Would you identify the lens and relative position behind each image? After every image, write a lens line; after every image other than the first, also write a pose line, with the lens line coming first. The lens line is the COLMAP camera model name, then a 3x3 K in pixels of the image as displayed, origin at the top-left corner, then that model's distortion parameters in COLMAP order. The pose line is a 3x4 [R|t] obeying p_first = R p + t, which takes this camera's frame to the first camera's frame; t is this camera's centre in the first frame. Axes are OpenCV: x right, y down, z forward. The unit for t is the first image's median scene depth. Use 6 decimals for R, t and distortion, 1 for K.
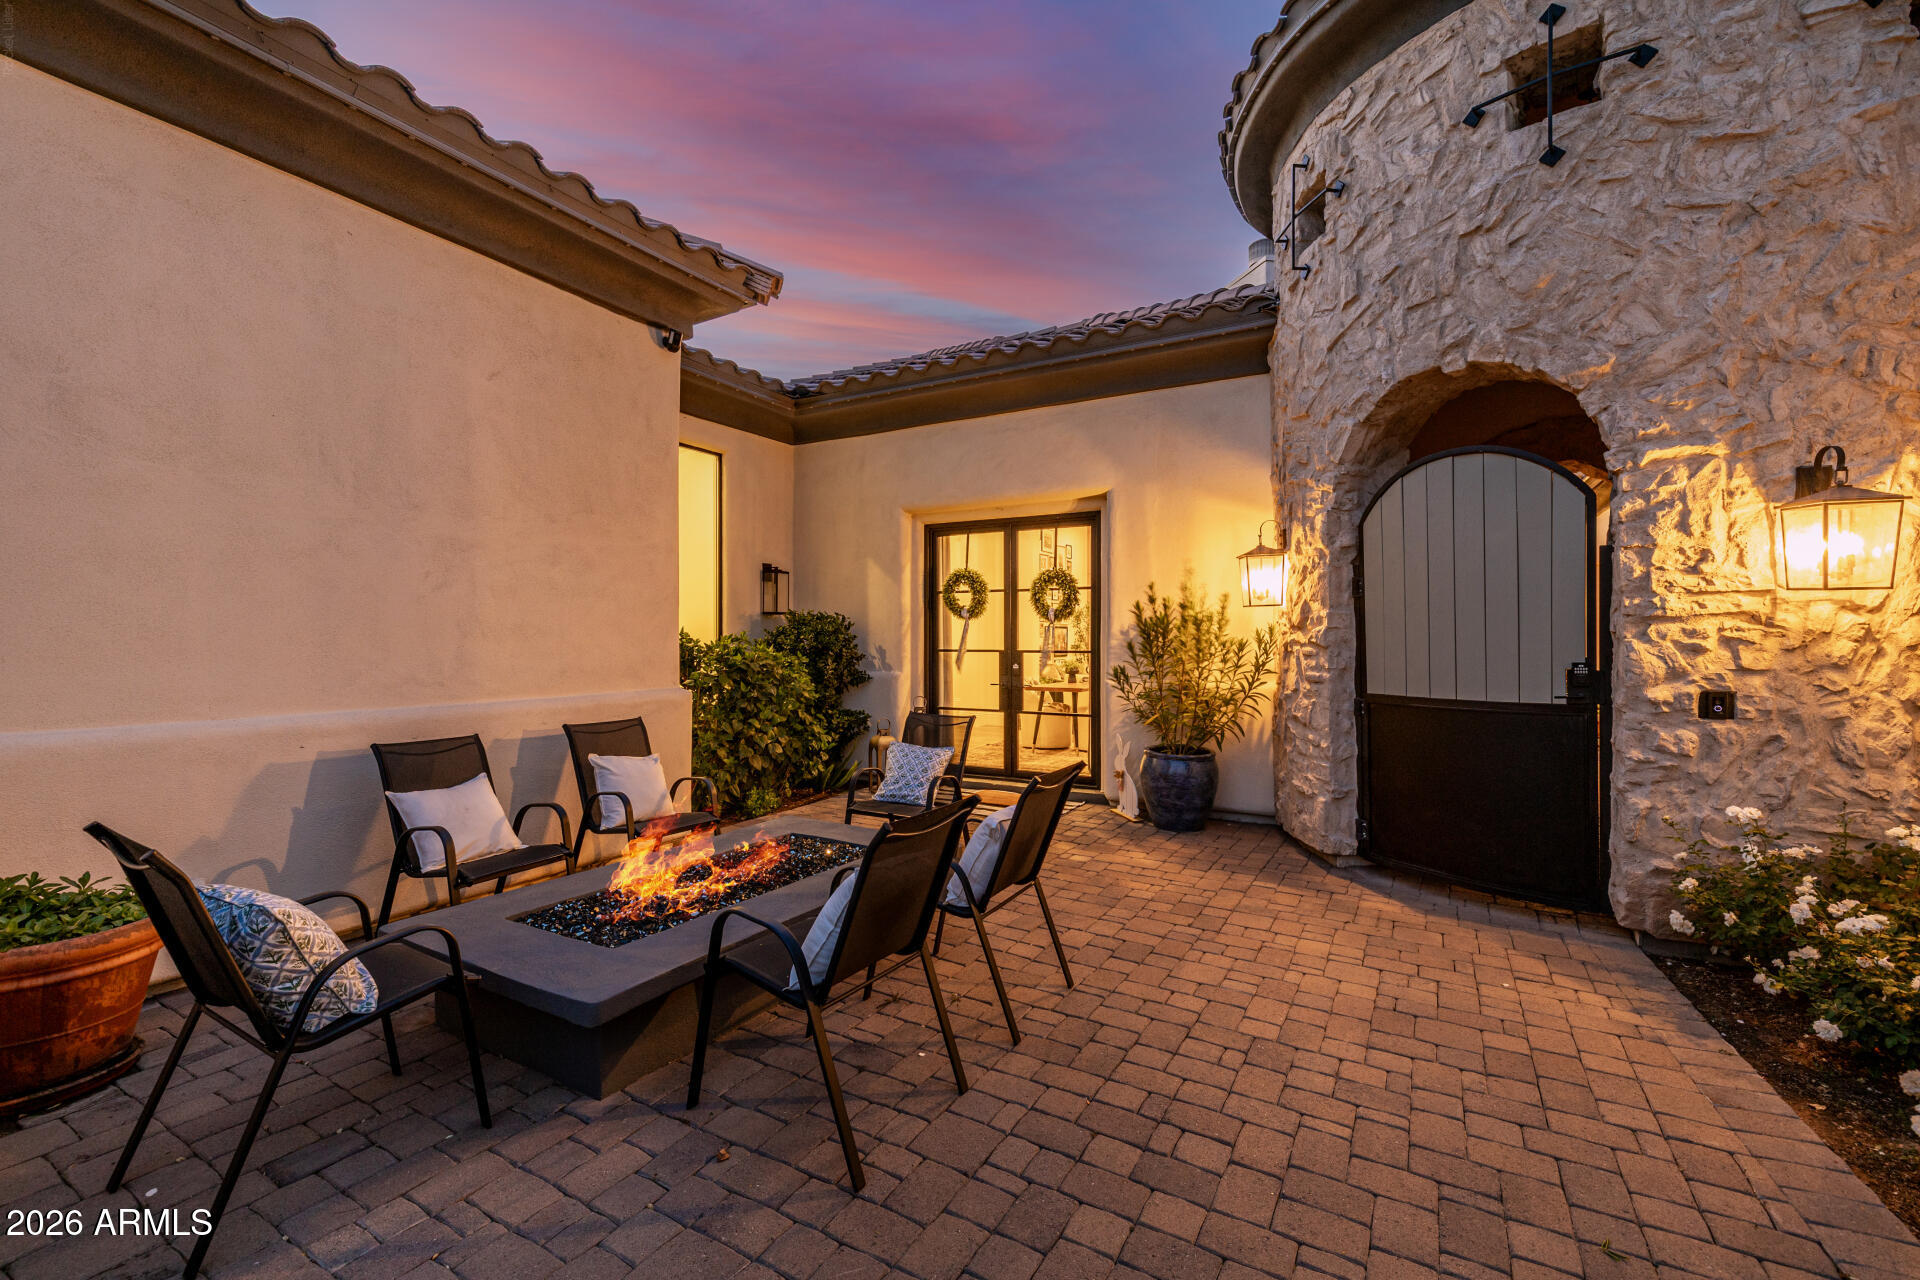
lens RADIAL K [[793.8, 0, 963.9], [0, 793.8, 638.5], [0, 0, 1]] dist [-0.003234, -0.000290]
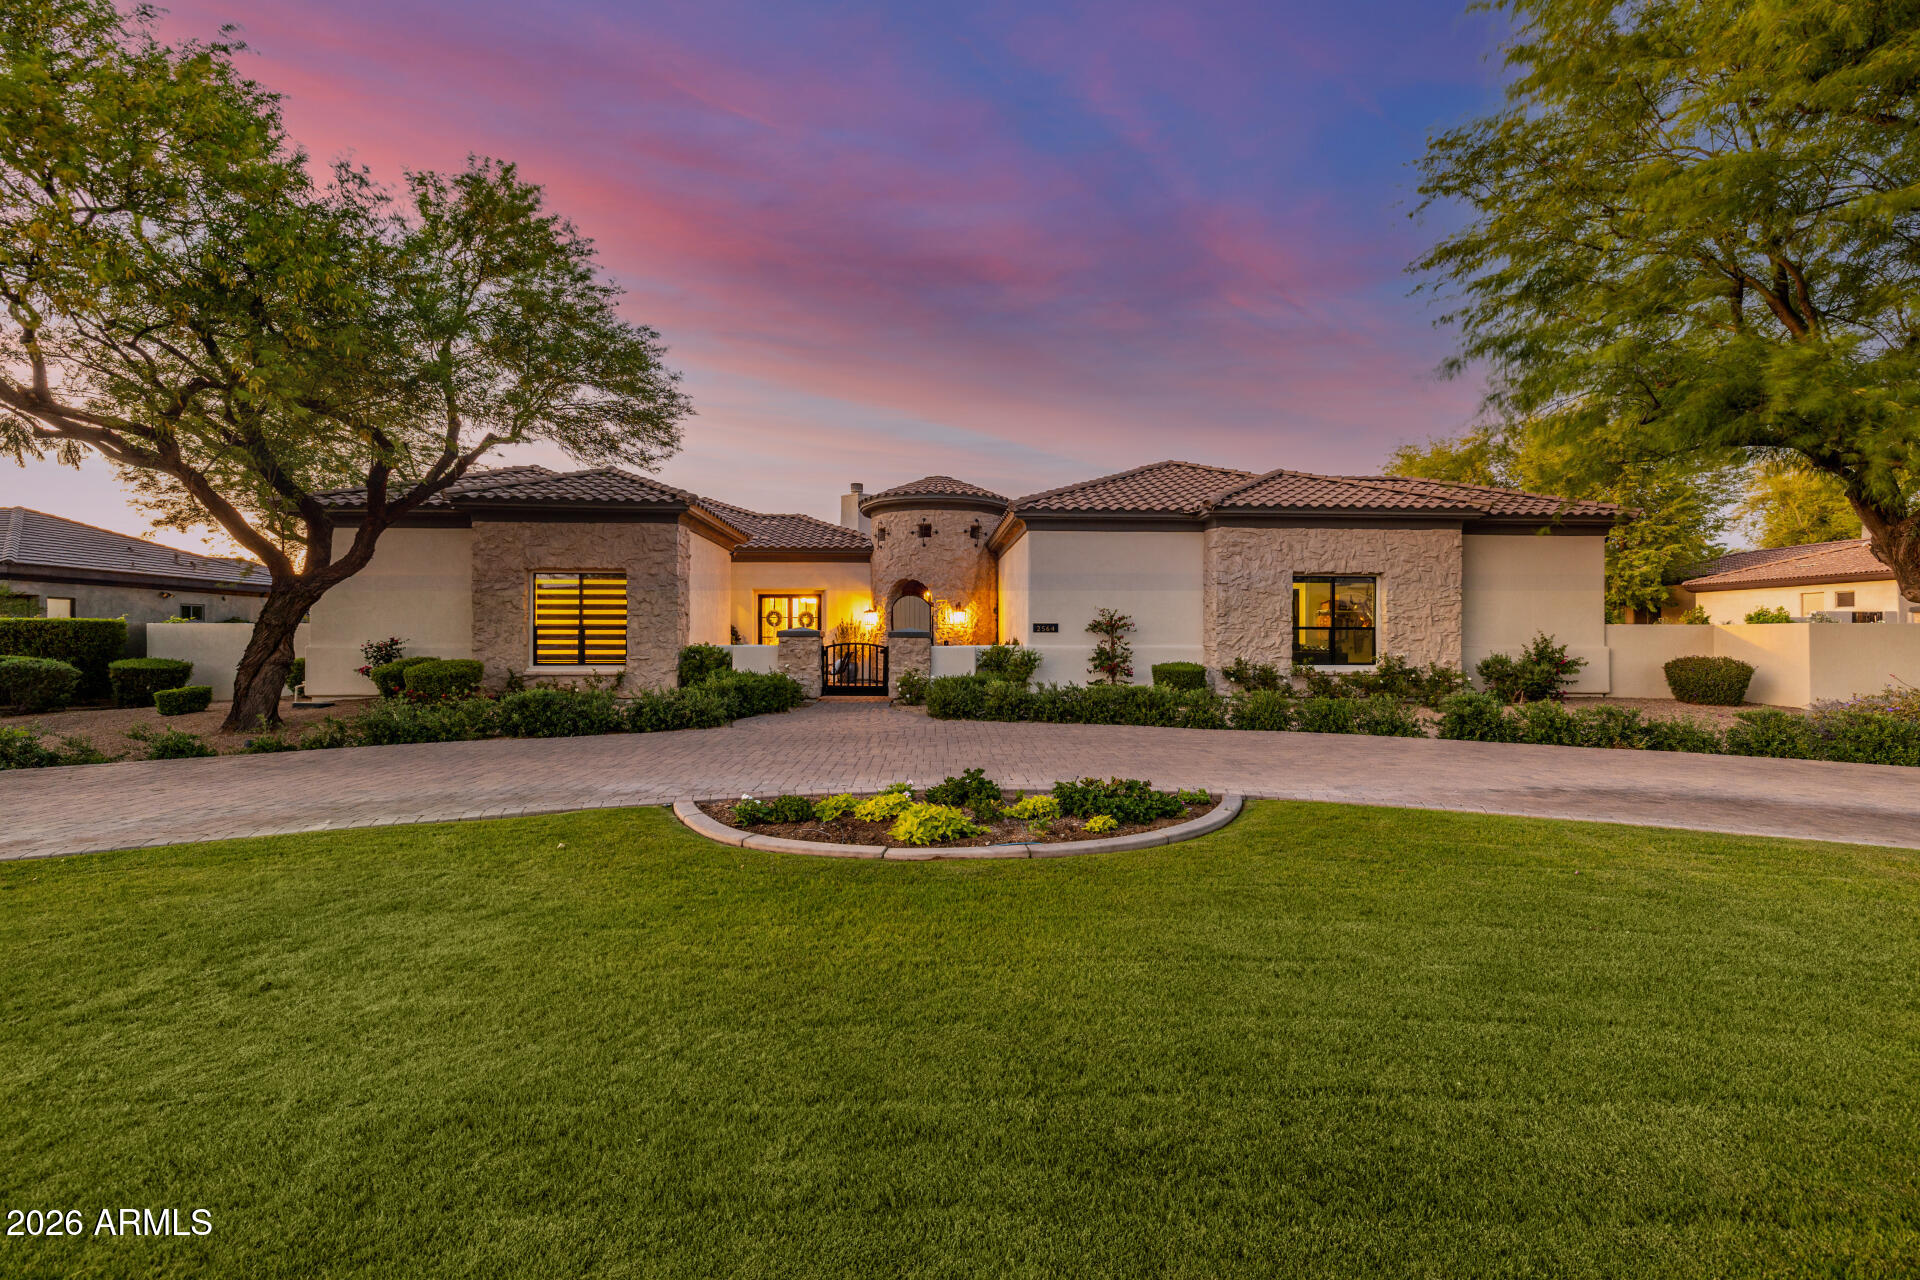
lens RADIAL K [[793.8, 0, 962.5], [0, 793.8, 641.9], [0, 0, 1]] dist [-0.003234, -0.000290]
pose [[0.844238, -0.003613, 0.535956, -1.033342], [0.004222, 0.999991, 0.000091, 0.036607], [-0.535951, 0.002186, 0.844246, -1.971780]]
